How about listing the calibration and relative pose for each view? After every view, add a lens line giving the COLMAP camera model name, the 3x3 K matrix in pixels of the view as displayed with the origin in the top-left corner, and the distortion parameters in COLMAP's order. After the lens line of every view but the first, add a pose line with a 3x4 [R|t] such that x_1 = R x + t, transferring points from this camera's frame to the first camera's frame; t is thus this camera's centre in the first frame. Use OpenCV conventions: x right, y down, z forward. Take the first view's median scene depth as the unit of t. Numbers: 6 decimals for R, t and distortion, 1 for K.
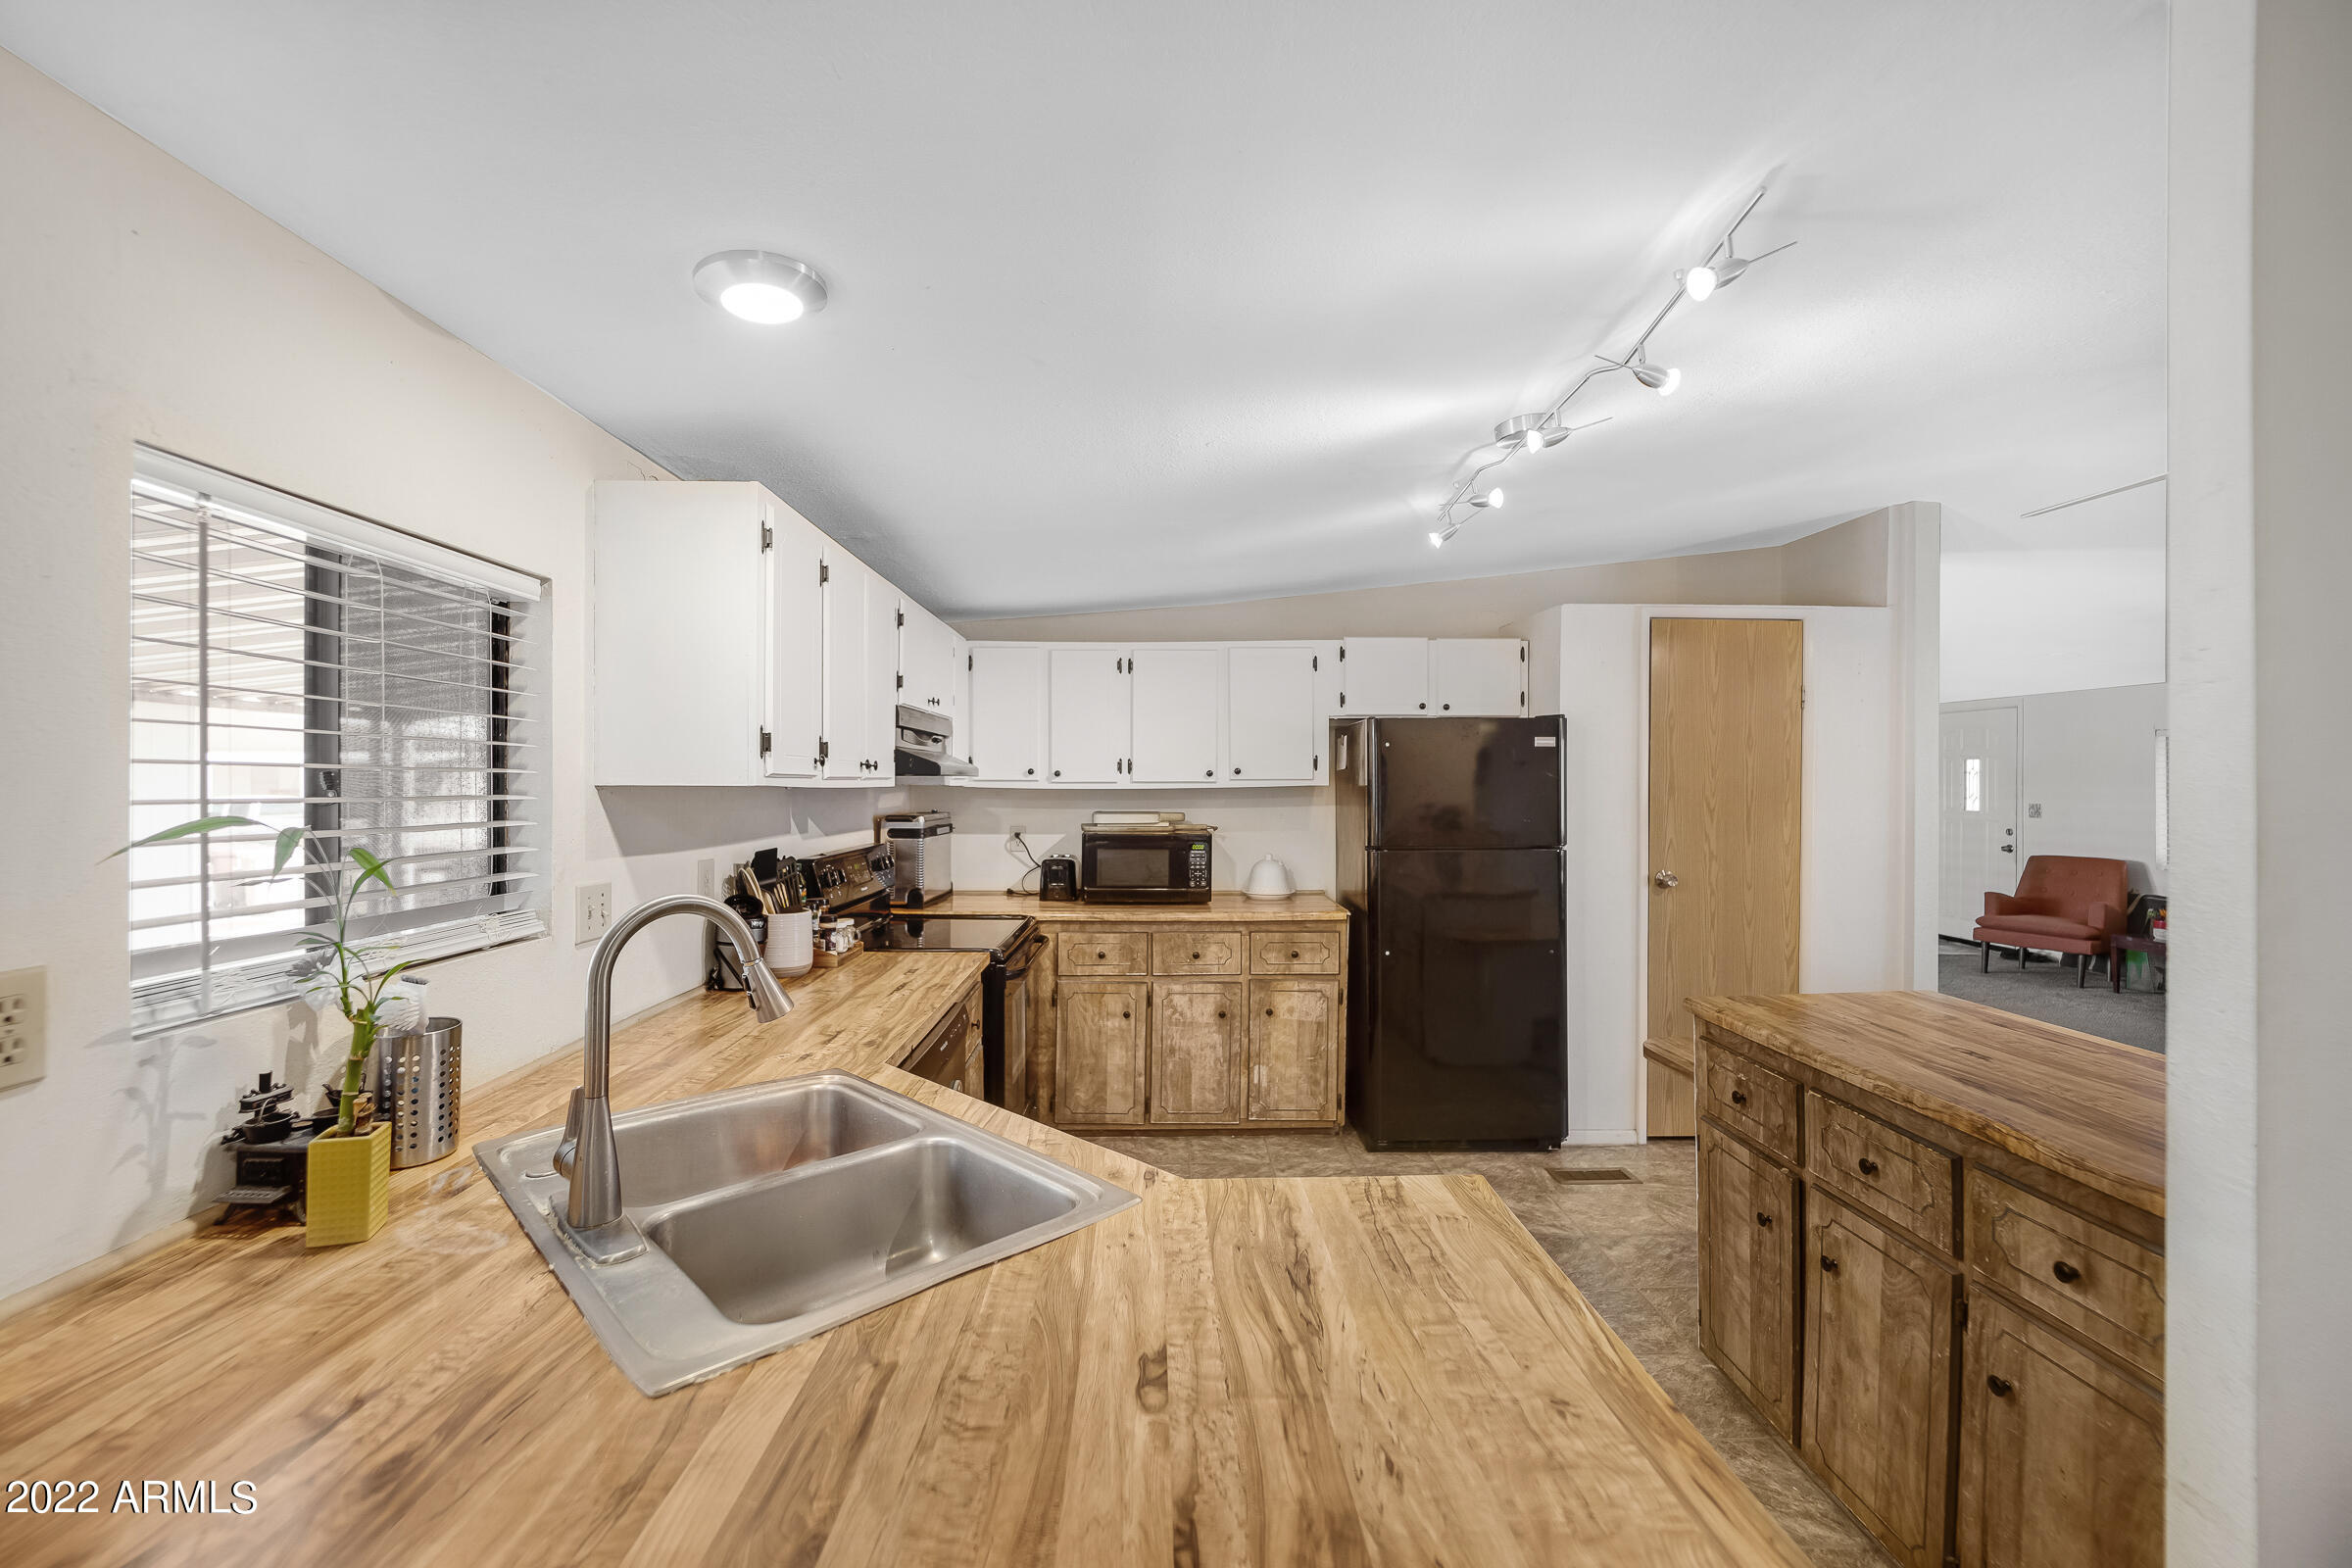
lens RADIAL K [[963.5, 0, 1197.5], [0, 963.5, 783.3], [0, 0, 1]] dist [-0.007998, -0.001728]
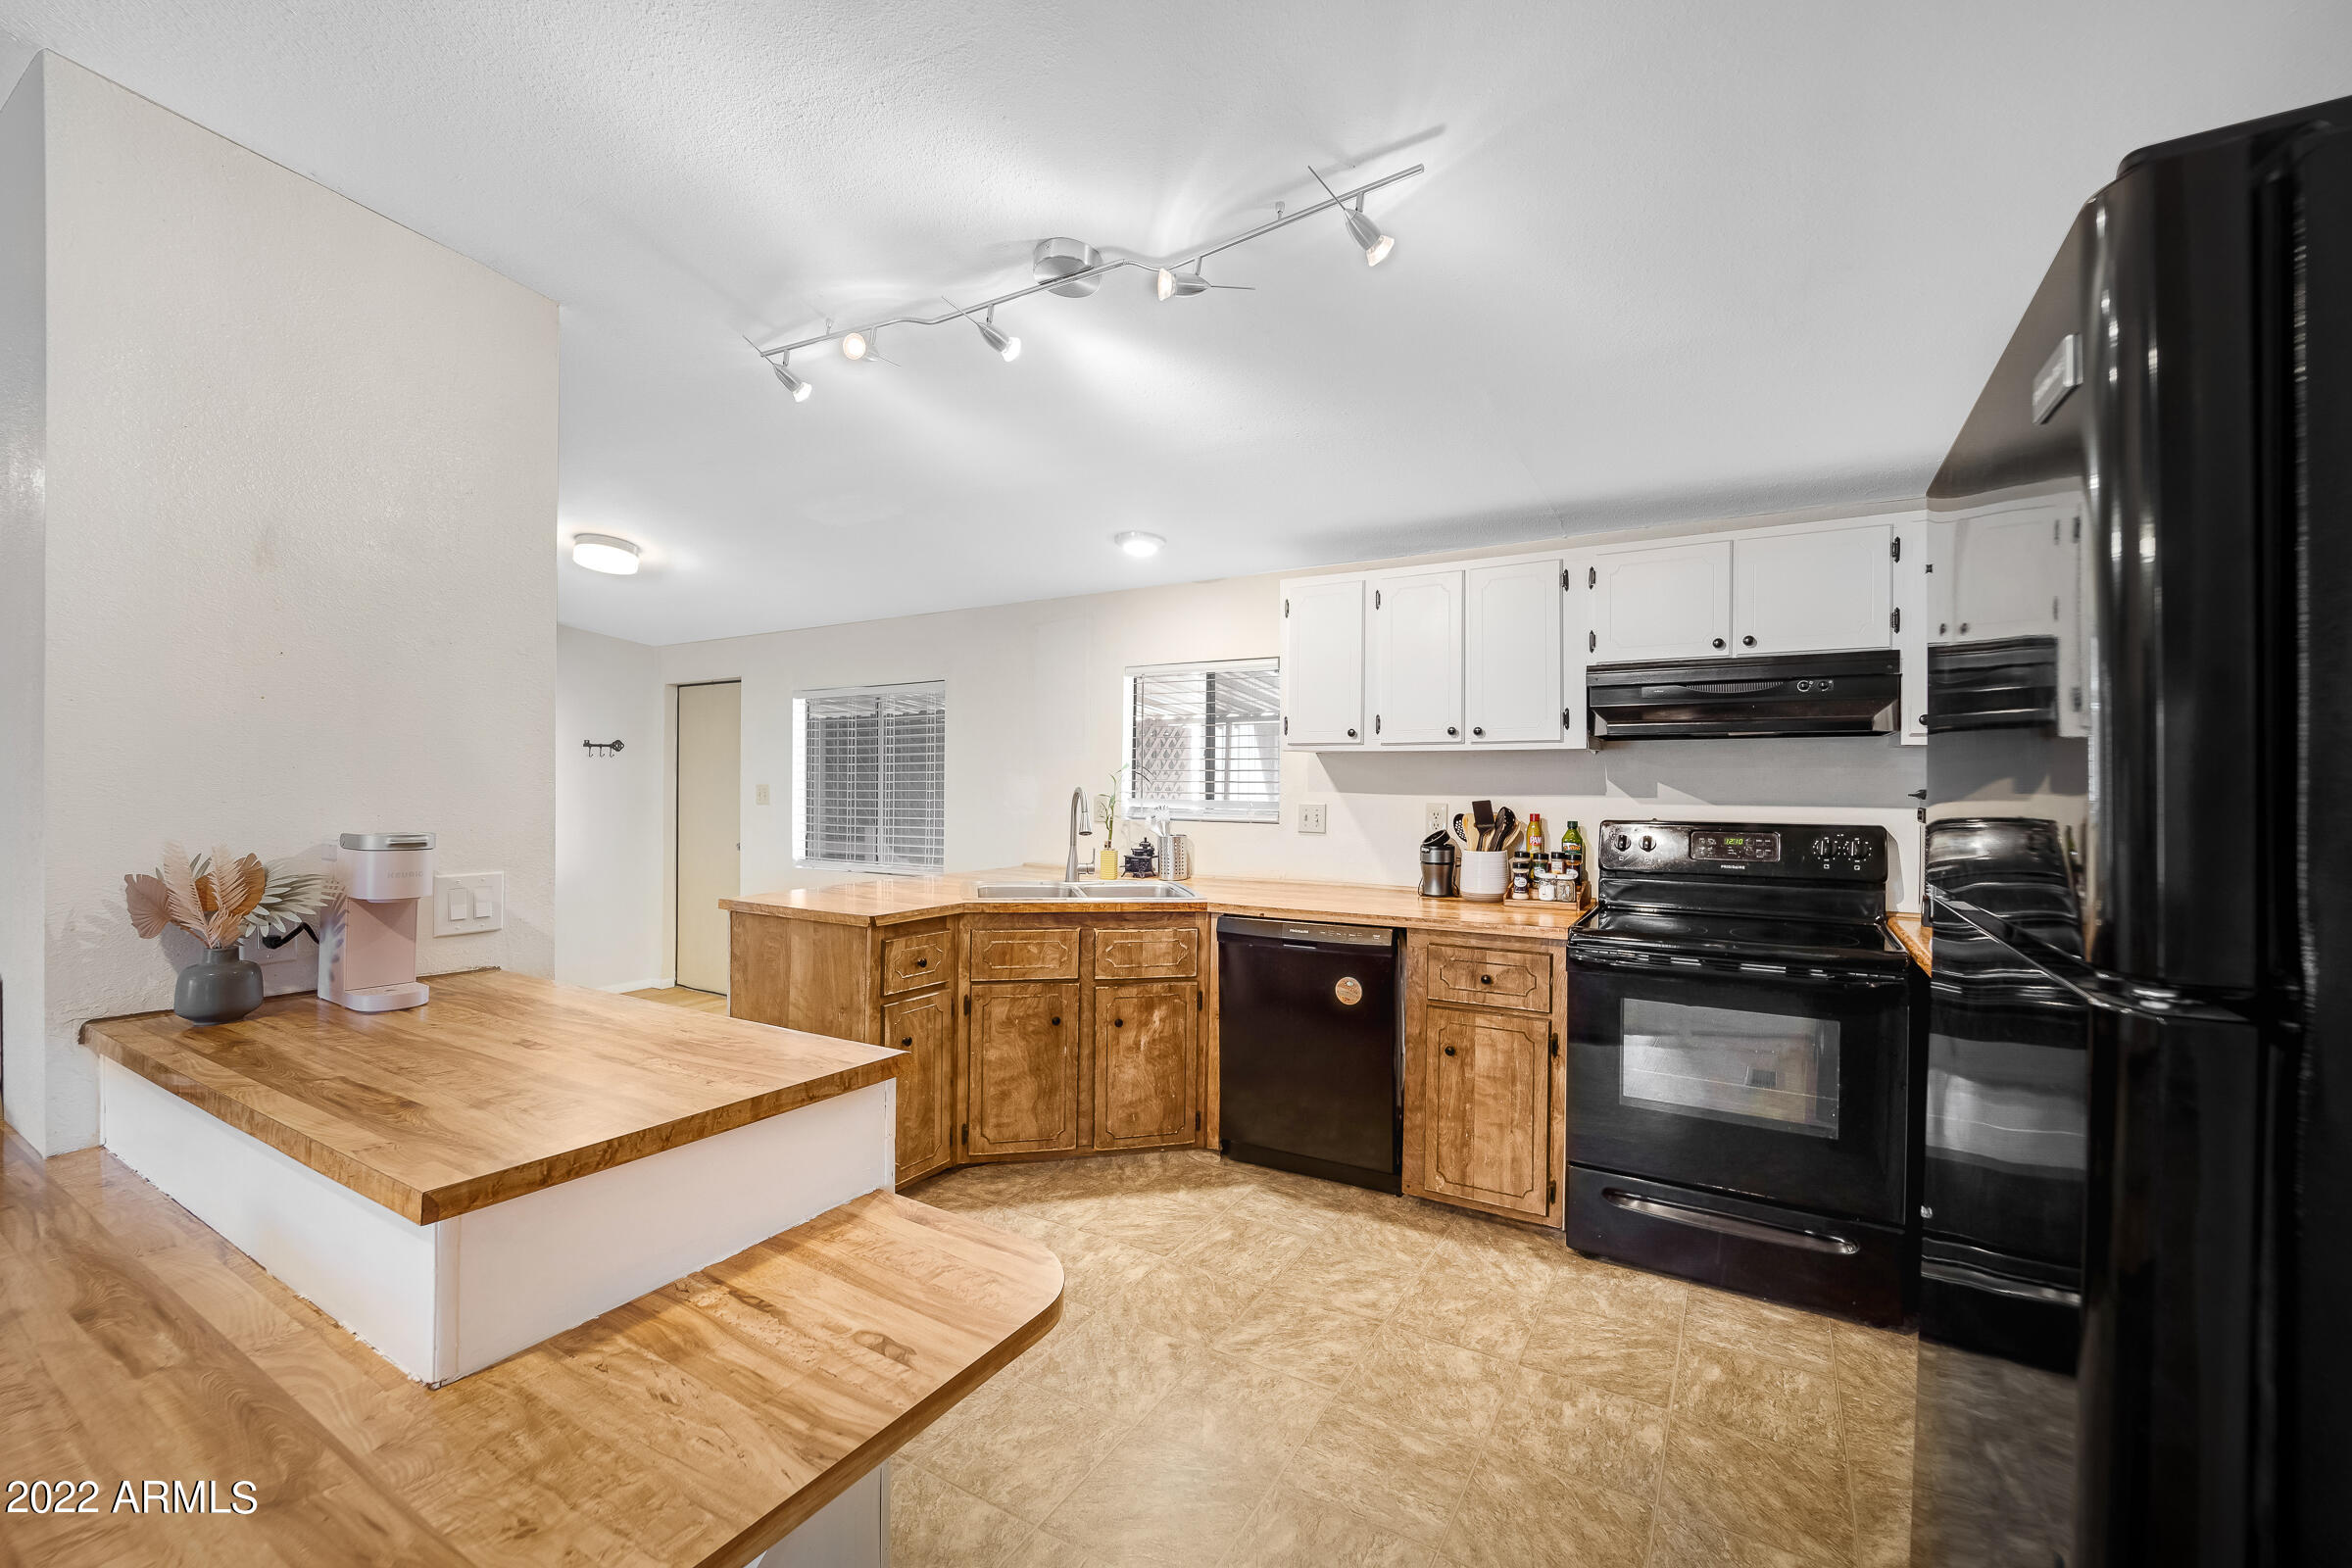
lens RADIAL K [[963.5, 0, 1180.6], [0, 963.5, 797.8], [0, 0, 1]] dist [-0.007998, -0.001728]
pose [[-0.545575, 0.010201, -0.838000, 0.580424], [-0.007377, 0.999829, 0.016974, 0.031205], [0.838030, 0.015443, -0.545406, 0.927034]]
